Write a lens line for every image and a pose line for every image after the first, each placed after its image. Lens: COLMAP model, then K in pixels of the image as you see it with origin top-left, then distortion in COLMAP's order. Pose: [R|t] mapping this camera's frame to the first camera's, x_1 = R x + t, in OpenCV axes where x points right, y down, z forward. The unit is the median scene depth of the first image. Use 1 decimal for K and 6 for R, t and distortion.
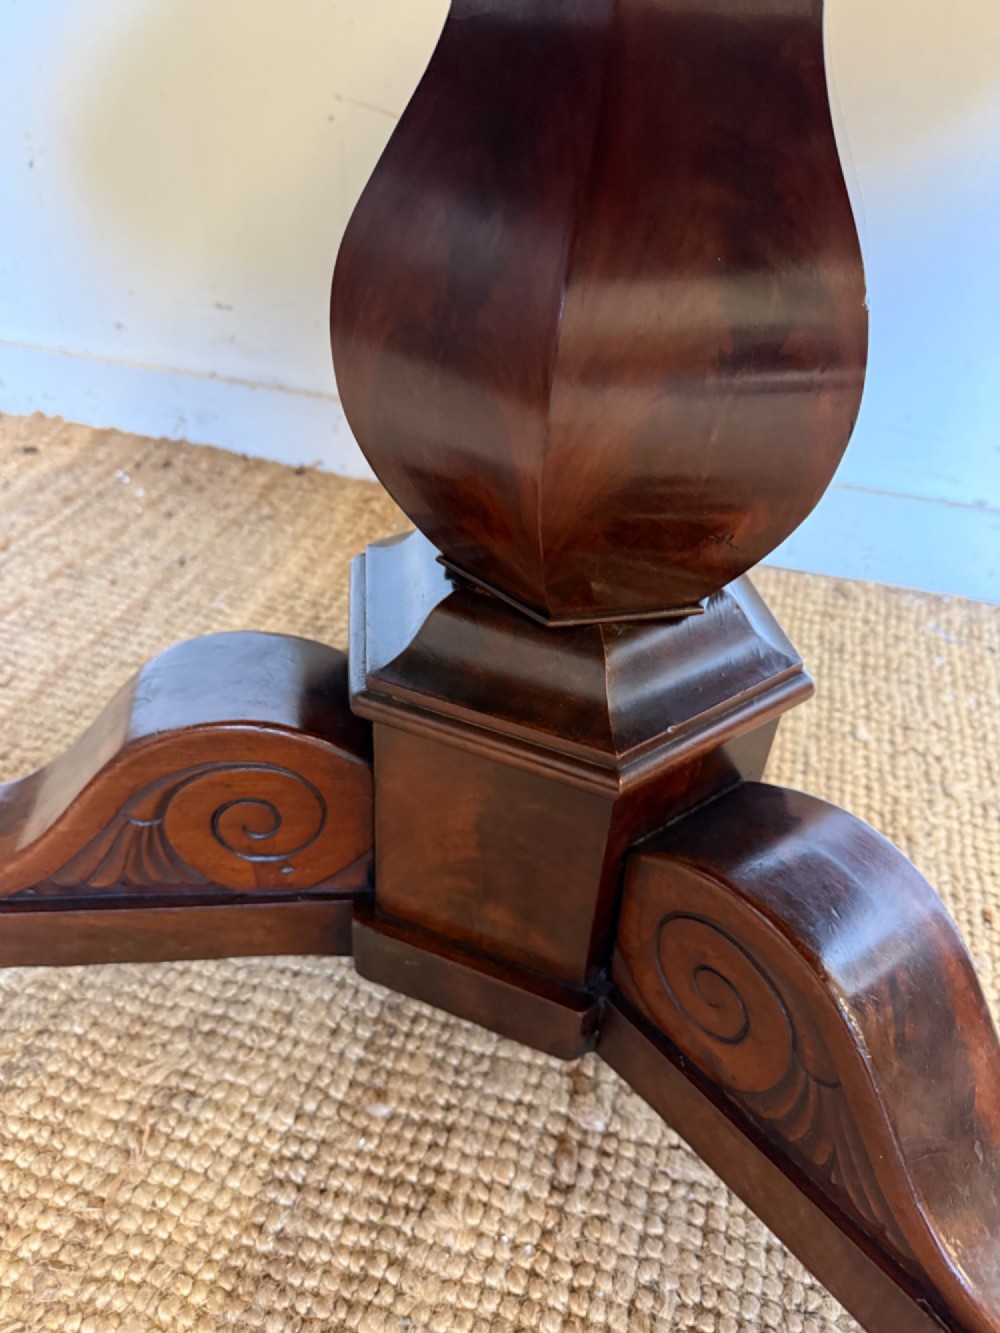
lens RADIAL K [[989.8, 0, 496.6], [0, 989.8, 671.6], [0, 0, 1]] dist [0.010142, -0.021352]
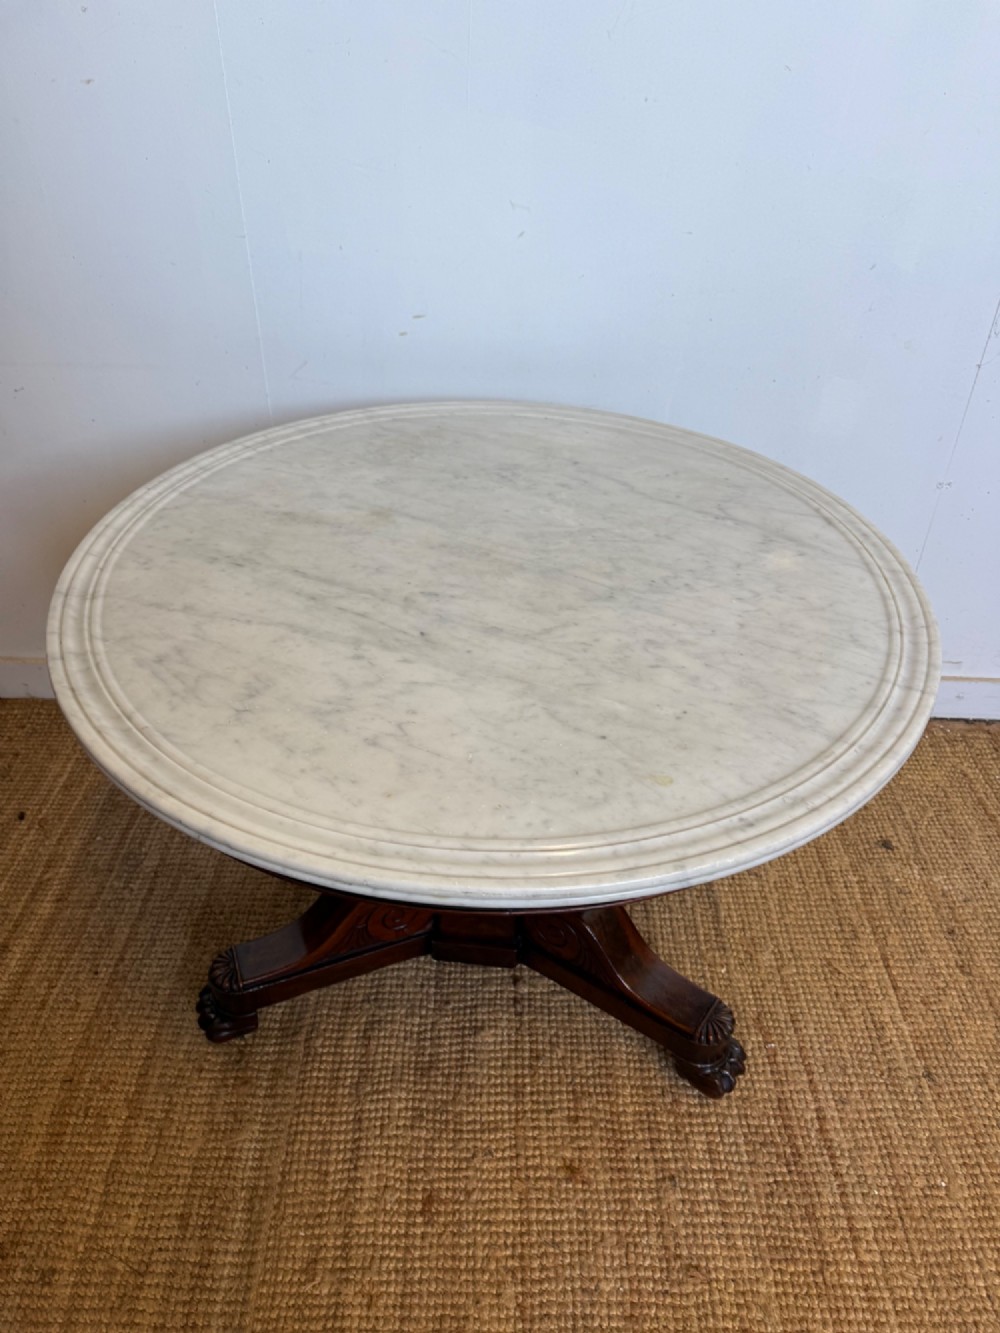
lens RADIAL K [[989.8, 0, 517.0], [0, 989.8, 665.4], [0, 0, 1]] dist [0.010142, -0.021352]
pose [[0.955549, -0.195728, 0.220494, -0.372481], [0.192940, 0.980610, 0.034330, -0.567790], [-0.222938, 0.009738, 0.974784, -1.800123]]
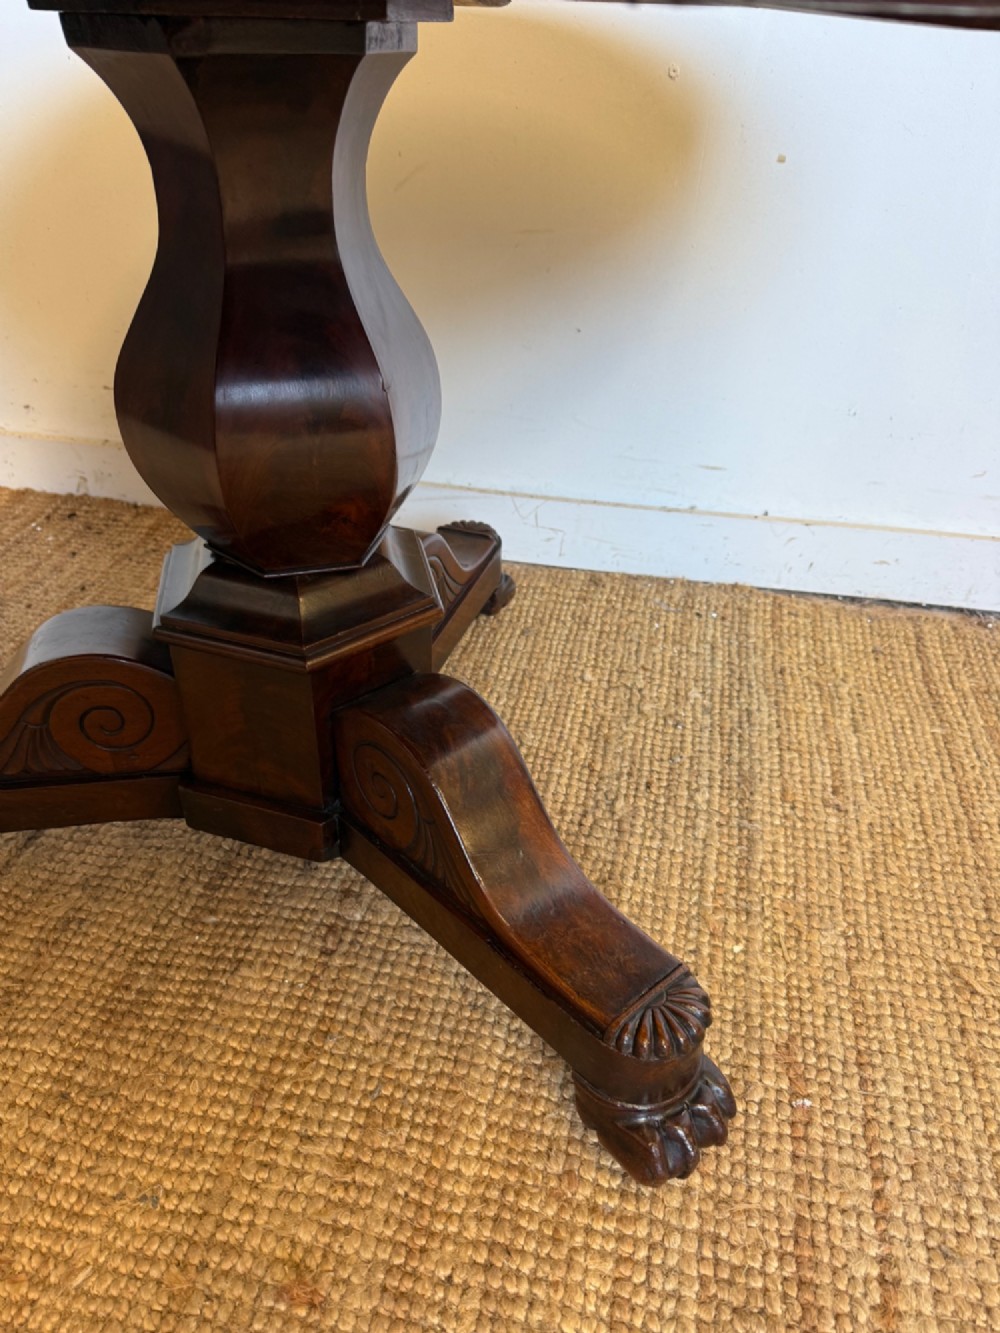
lens RADIAL K [[989.8, 0, 503.8], [0, 989.8, 667.5], [0, 0, 1]] dist [0.010142, -0.021352]
pose [[0.996481, -0.065349, 0.052491, 0.284147], [0.067869, 0.996551, -0.047747, 0.169579], [-0.049190, 0.051141, 0.997479, -0.567718]]
